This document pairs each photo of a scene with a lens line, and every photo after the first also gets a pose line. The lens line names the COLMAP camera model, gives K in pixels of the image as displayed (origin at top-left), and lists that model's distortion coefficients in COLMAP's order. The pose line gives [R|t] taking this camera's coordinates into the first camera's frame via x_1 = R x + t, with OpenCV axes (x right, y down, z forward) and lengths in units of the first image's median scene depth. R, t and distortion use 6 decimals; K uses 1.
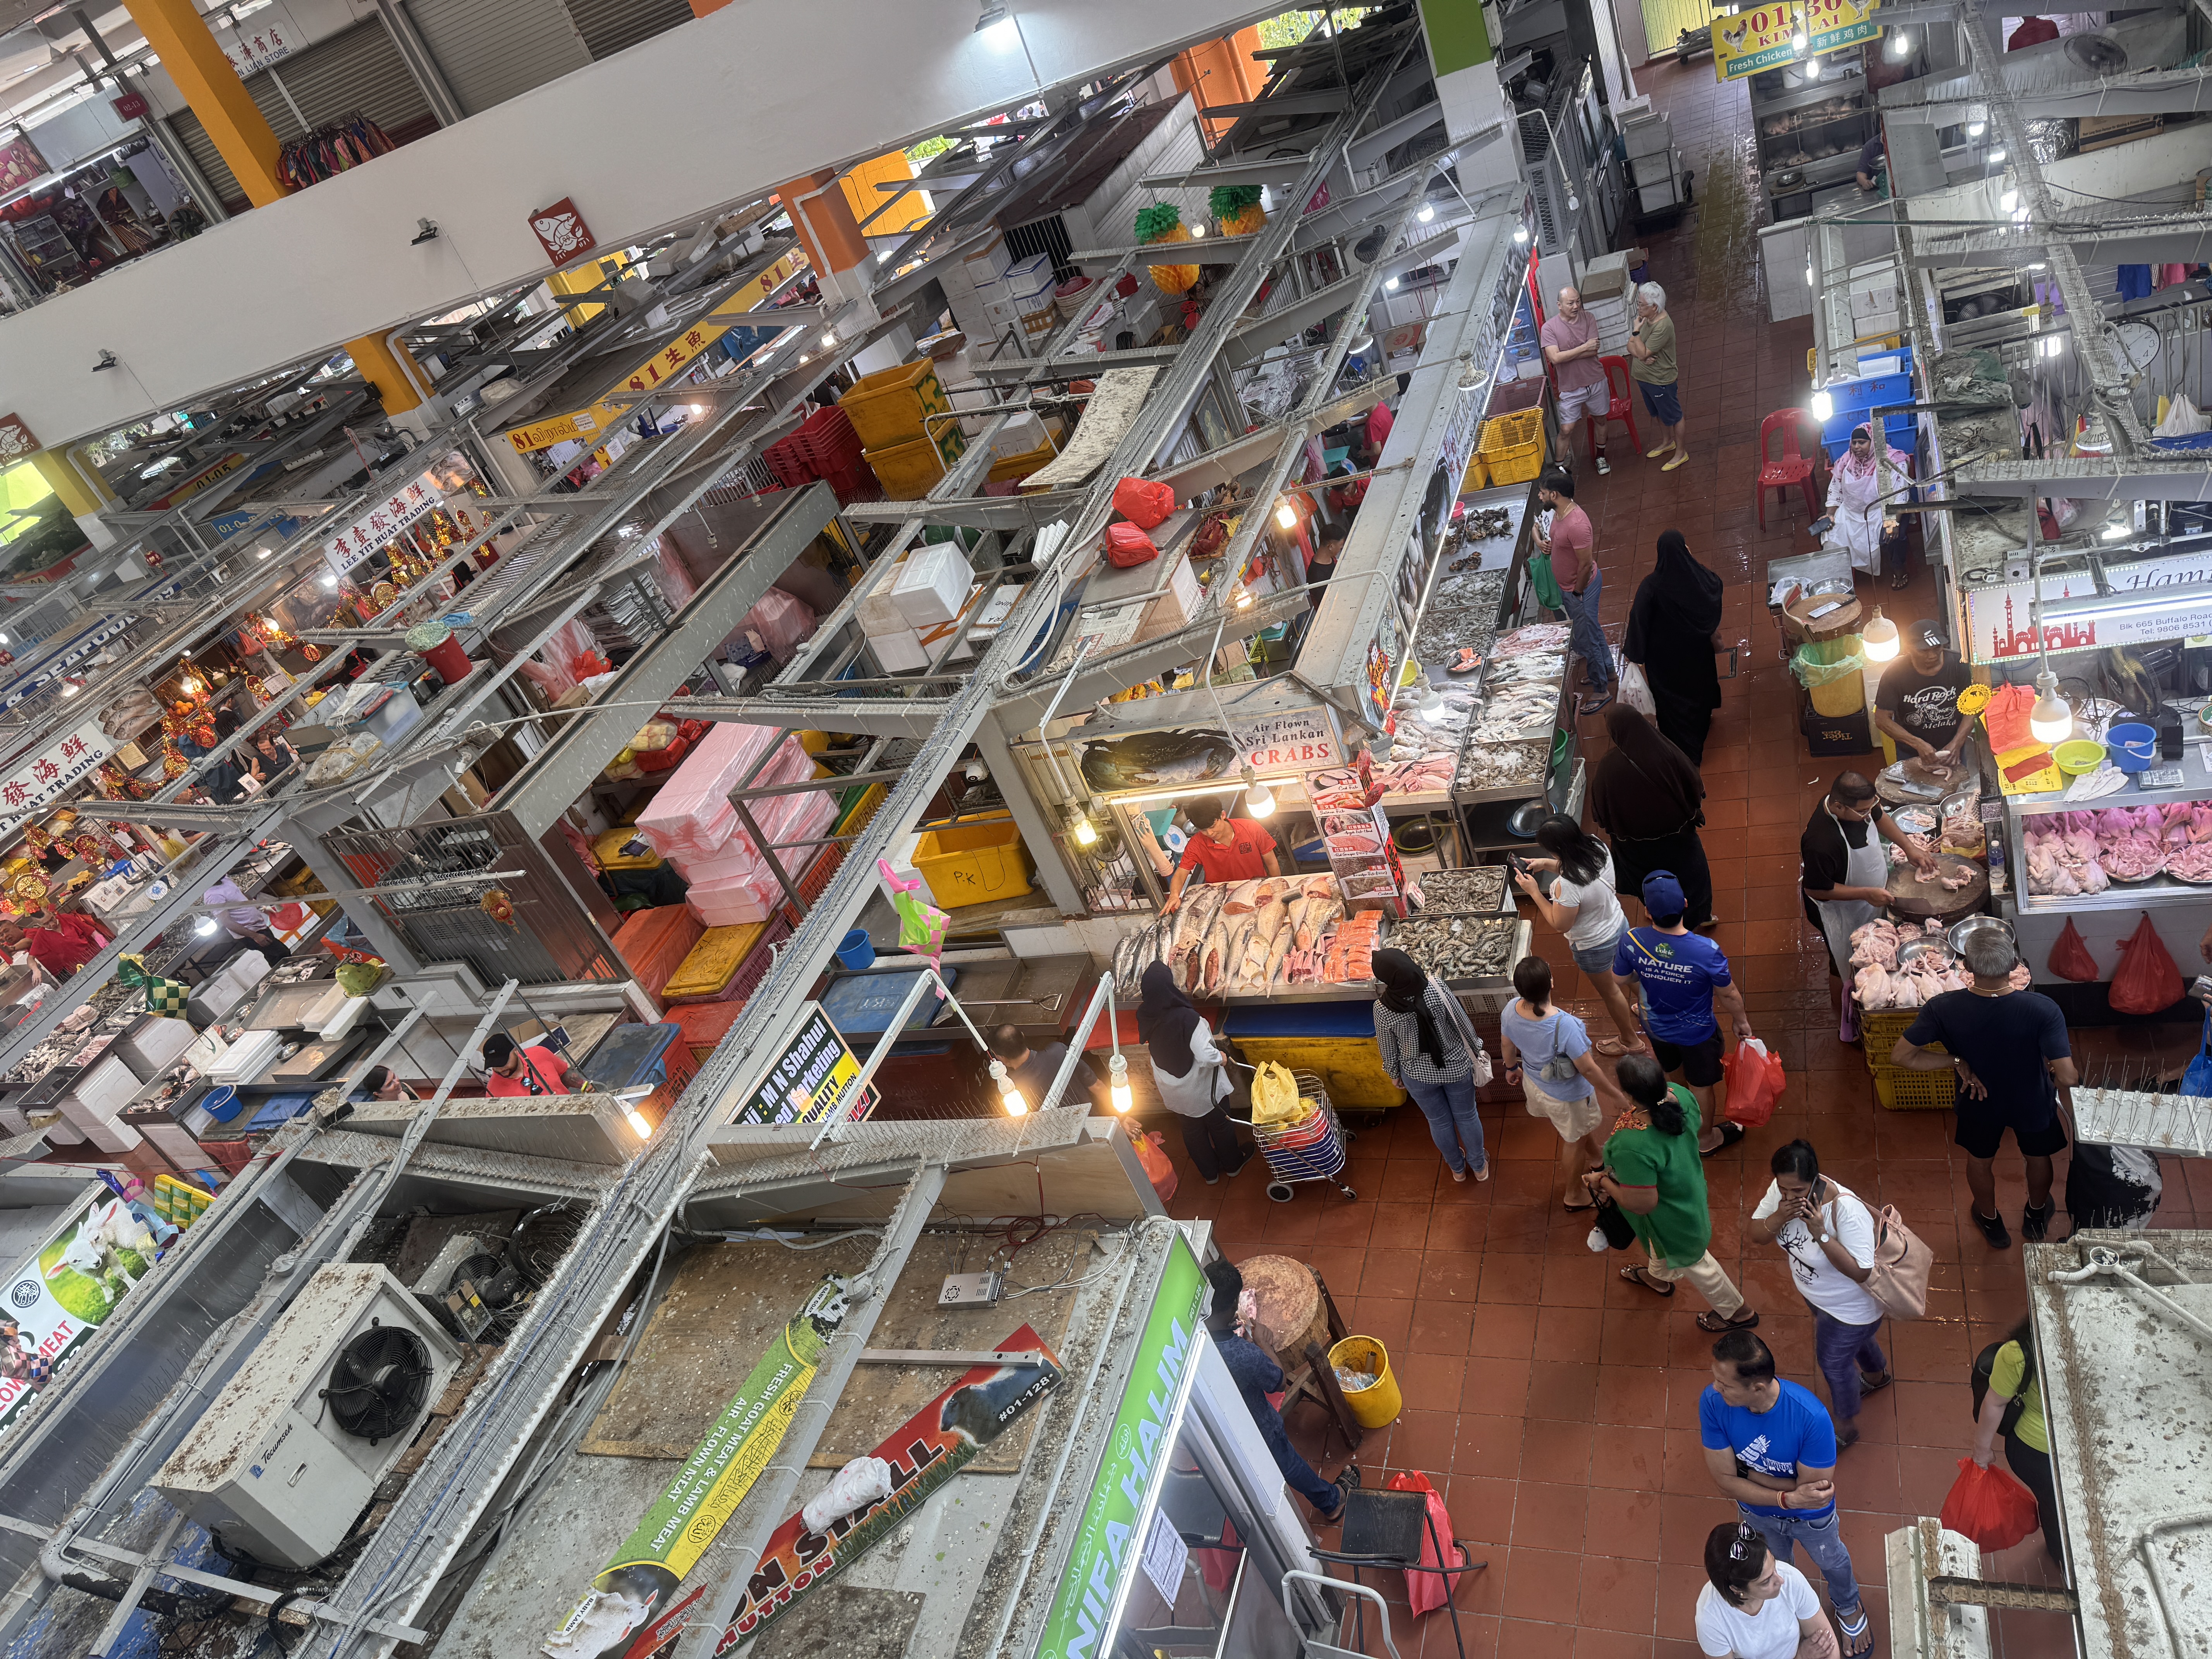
lens RADIAL K [[1557.7, 0, 1195.7], [0, 1557.7, 828.6], [0, 0, 1]] dist [0.099409, -0.156535]
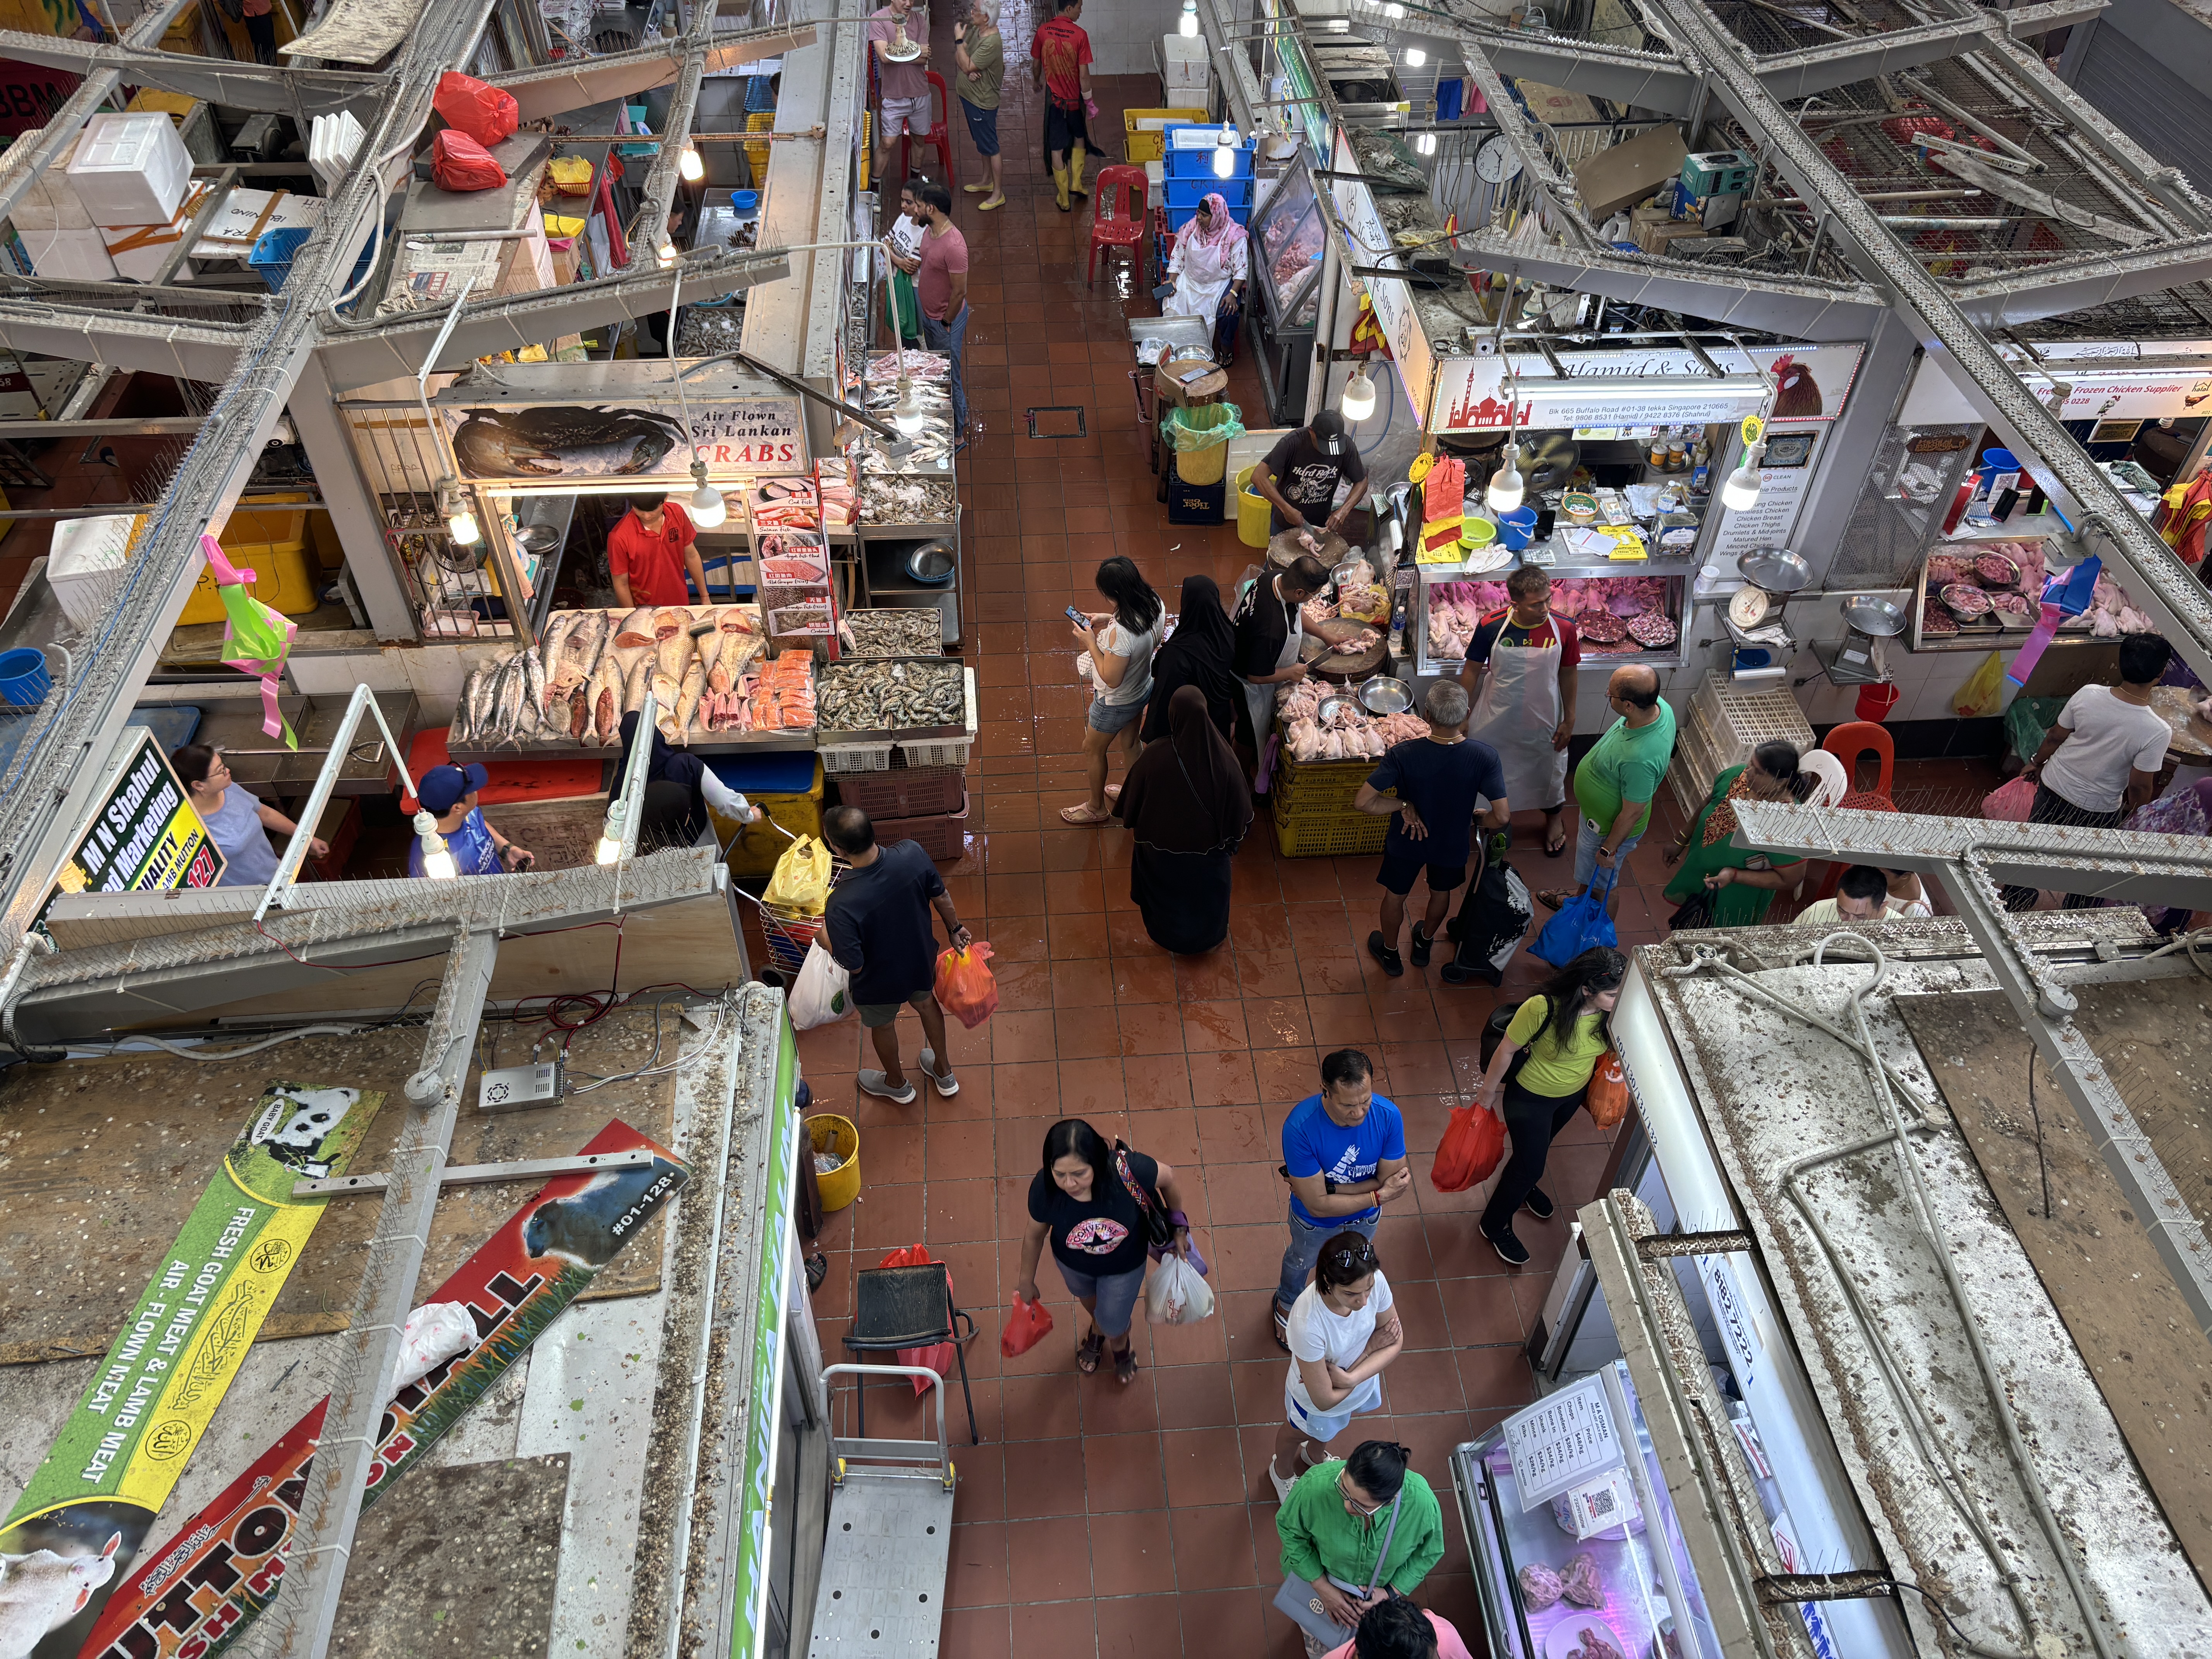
lens RADIAL K [[1639.2, 0, 1106.0], [0, 1639.2, 829.5], [0, 0, 1]] dist [0.013101, -0.000012]
pose [[0.857453, -0.007276, 0.514512, -0.253724], [-0.056748, 0.992464, 0.108607, 0.051162], [-0.511424, -0.122323, 0.850578, 0.144528]]
